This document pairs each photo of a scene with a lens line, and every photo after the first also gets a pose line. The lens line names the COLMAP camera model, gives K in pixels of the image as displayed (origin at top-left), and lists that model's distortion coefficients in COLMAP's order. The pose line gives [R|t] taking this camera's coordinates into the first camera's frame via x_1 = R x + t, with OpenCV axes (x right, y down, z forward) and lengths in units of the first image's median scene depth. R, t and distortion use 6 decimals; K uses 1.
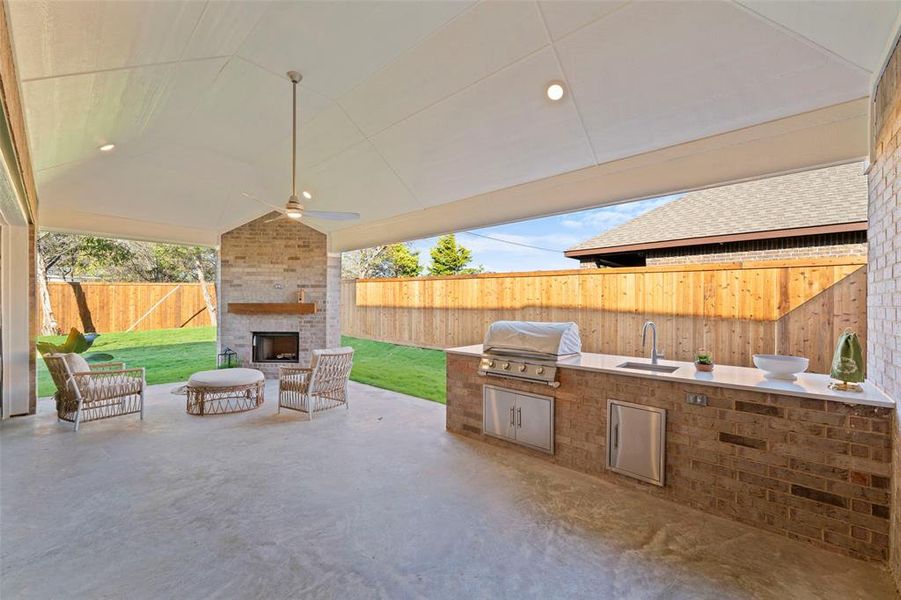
lens RADIAL K [[360.1, 0, 452.9], [0, 360.1, 303.8], [0, 0, 1]] dist [-0.003932, -0.000684]
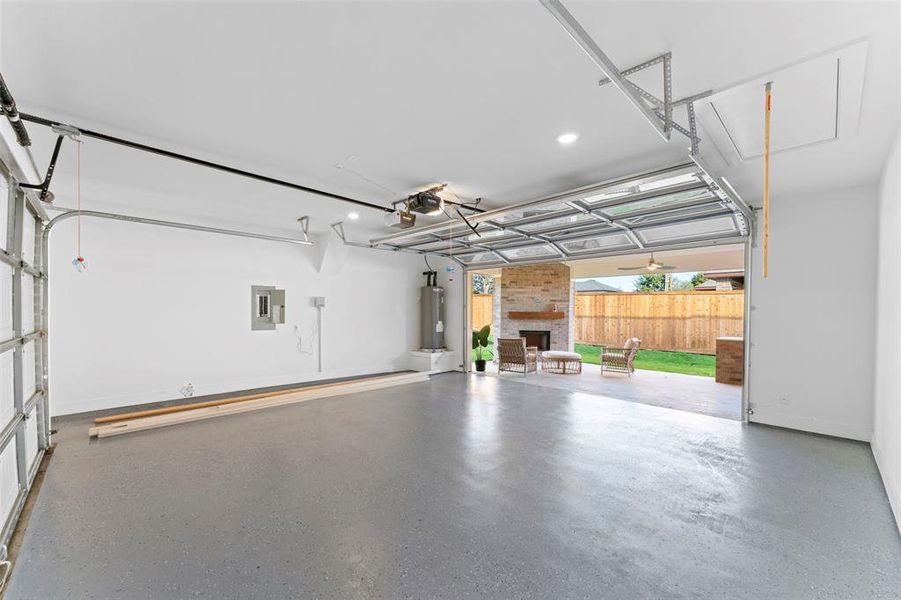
lens RADIAL K [[360.1, 0, 439.7], [0, 360.1, 316.0], [0, 0, 1]] dist [-0.003932, -0.000684]
pose [[0.997463, 0.007685, -0.070766, -0.789378], [-0.007199, 0.999949, 0.007123, 0.007848], [0.070817, -0.006595, 0.997468, -0.553355]]
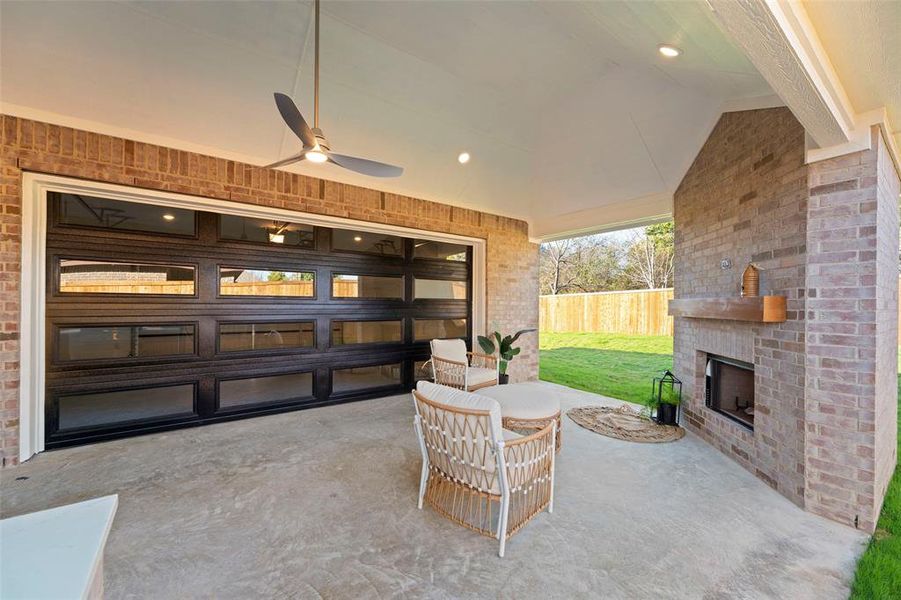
lens RADIAL K [[360.1, 0, 440.9], [0, 360.1, 304.4], [0, 0, 1]] dist [-0.003932, -0.000684]
pose [[-0.225677, -0.005894, -0.974184, 0.076159], [-0.011657, 0.999926, -0.003349, 0.012296], [0.974132, 0.010601, -0.225729, 0.729486]]
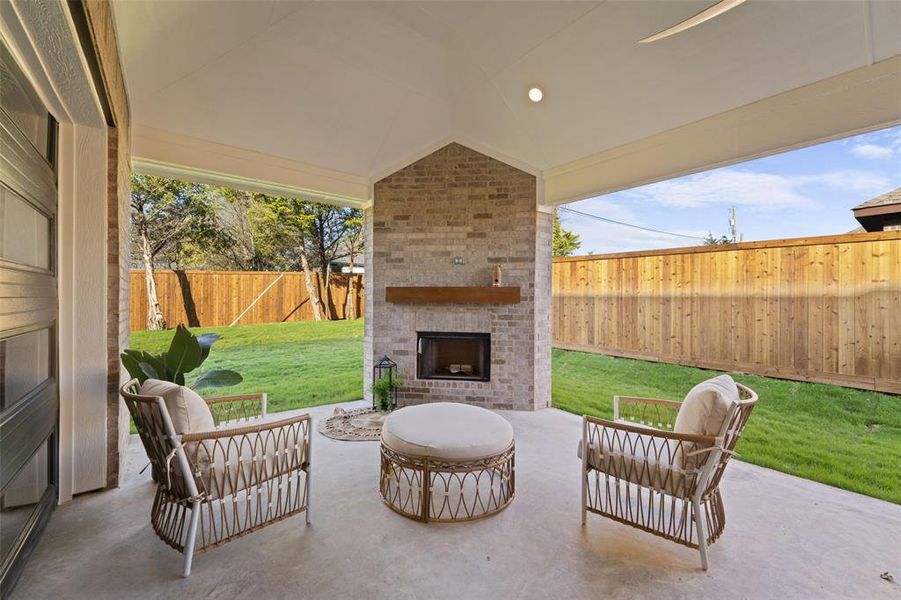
lens RADIAL K [[360.1, 0, 449.6], [0, 360.1, 298.4], [0, 0, 1]] dist [-0.003932, -0.000684]
pose [[0.986257, 0.001429, -0.165210, -0.393931], [-0.002013, 0.999992, -0.003370, 0.019998], [0.165204, 0.003656, 0.986253, 0.368220]]
